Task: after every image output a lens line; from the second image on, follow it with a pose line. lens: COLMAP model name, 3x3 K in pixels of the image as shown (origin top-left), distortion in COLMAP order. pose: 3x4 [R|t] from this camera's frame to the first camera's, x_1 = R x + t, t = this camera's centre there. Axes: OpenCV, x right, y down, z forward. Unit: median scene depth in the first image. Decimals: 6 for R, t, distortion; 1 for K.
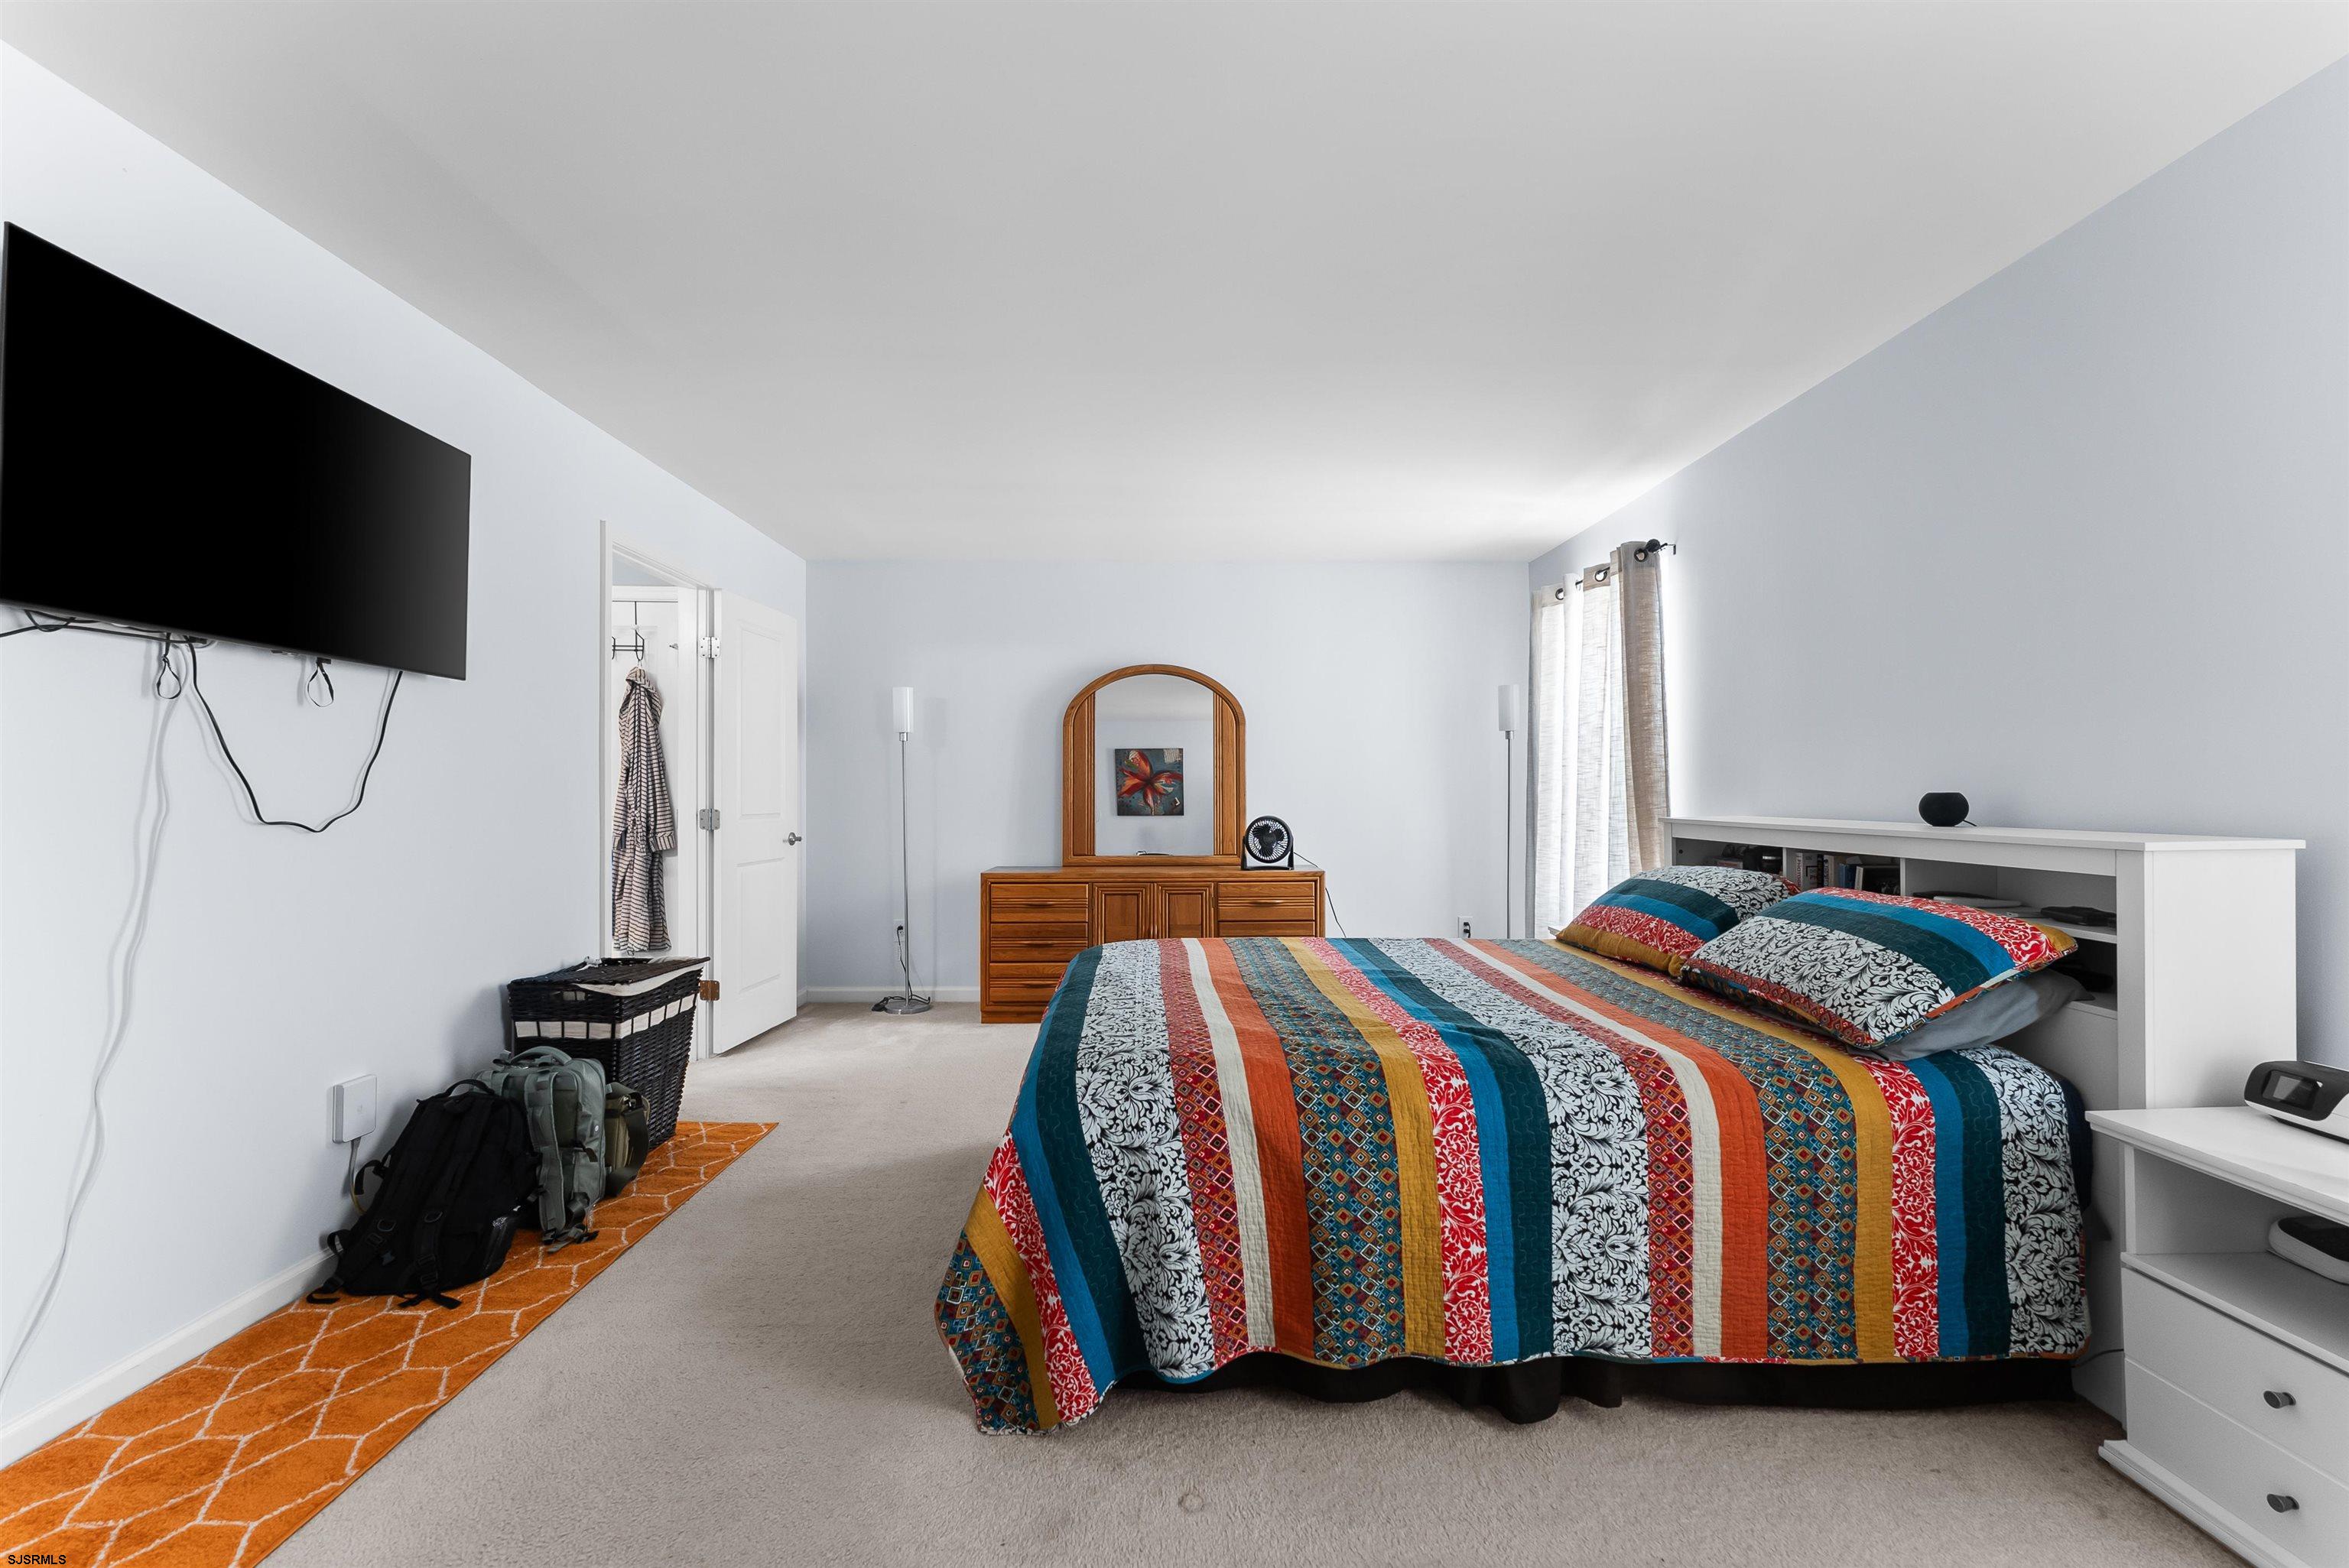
lens RADIAL K [[947.7, 0, 1174.5], [0, 947.7, 784.0], [0, 0, 1]] dist [-0.001077, -0.000159]
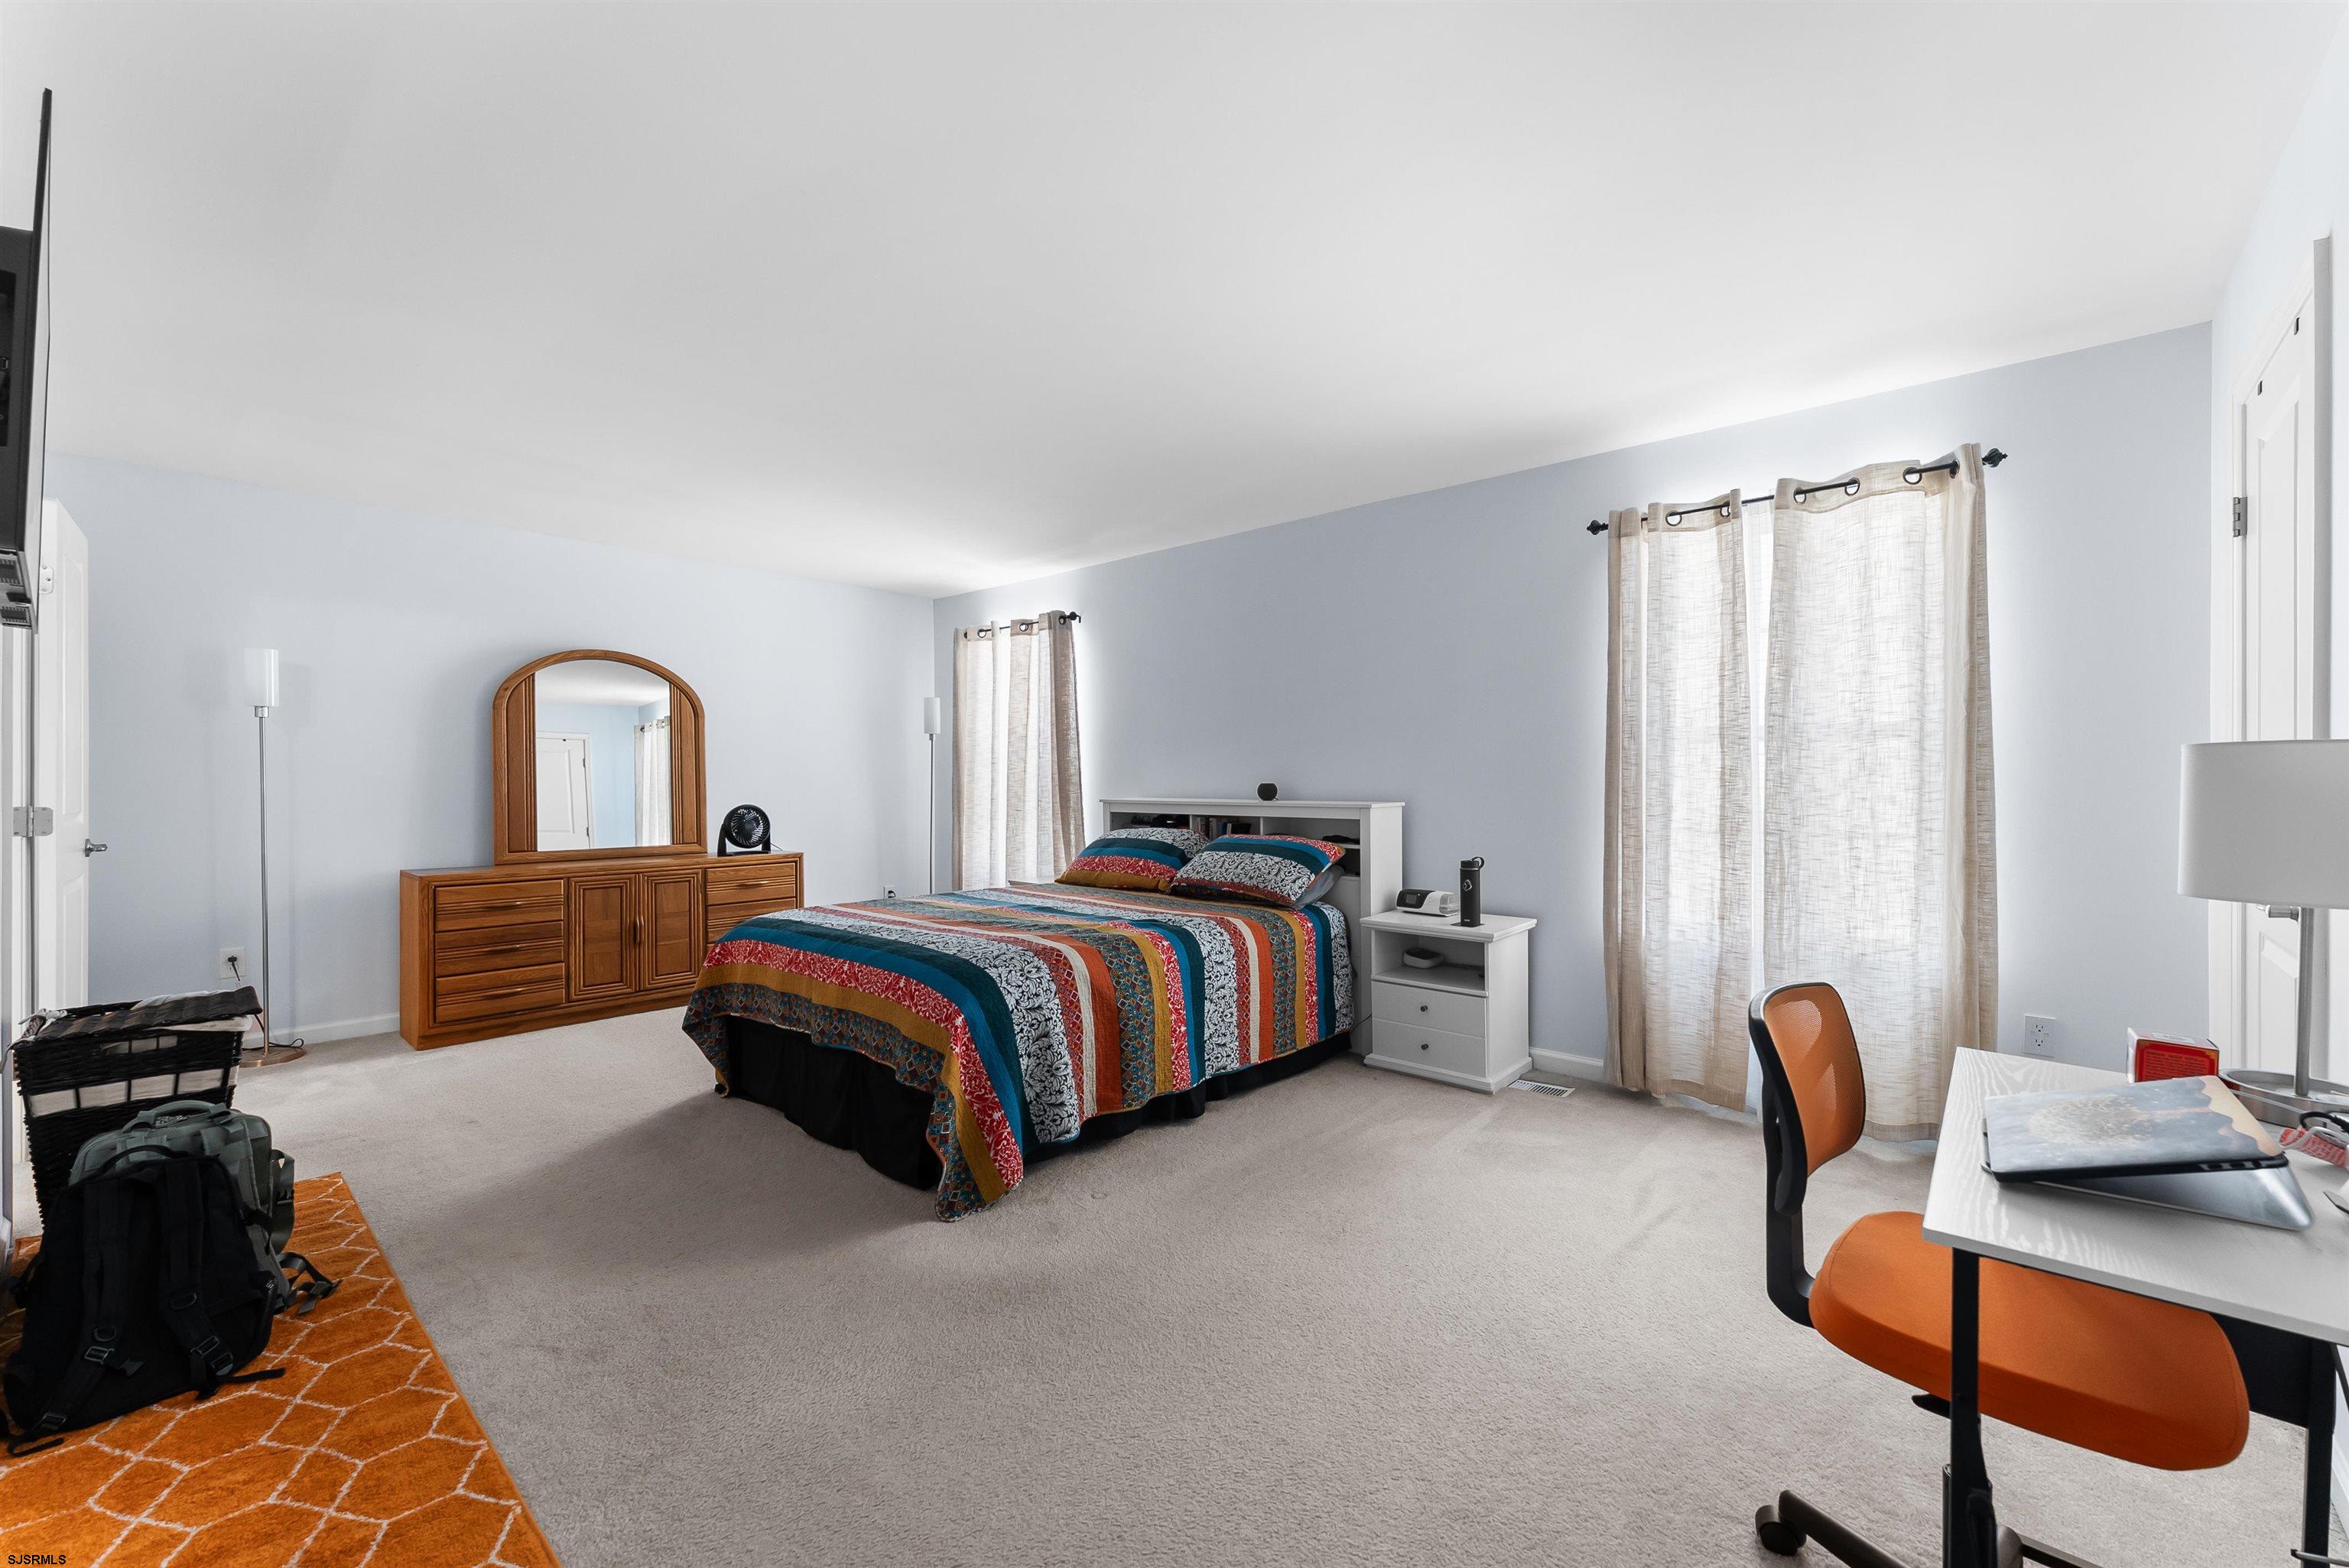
lens RADIAL K [[936.5, 0, 1172.4], [0, 936.5, 756.6], [0, 0, 1]] dist [-0.000710, -0.000226]
pose [[0.679262, 0.020641, 0.733606, -1.028085], [-0.007045, 0.999742, -0.021605, -0.003878], [-0.733862, 0.009507, 0.679232, -0.233812]]
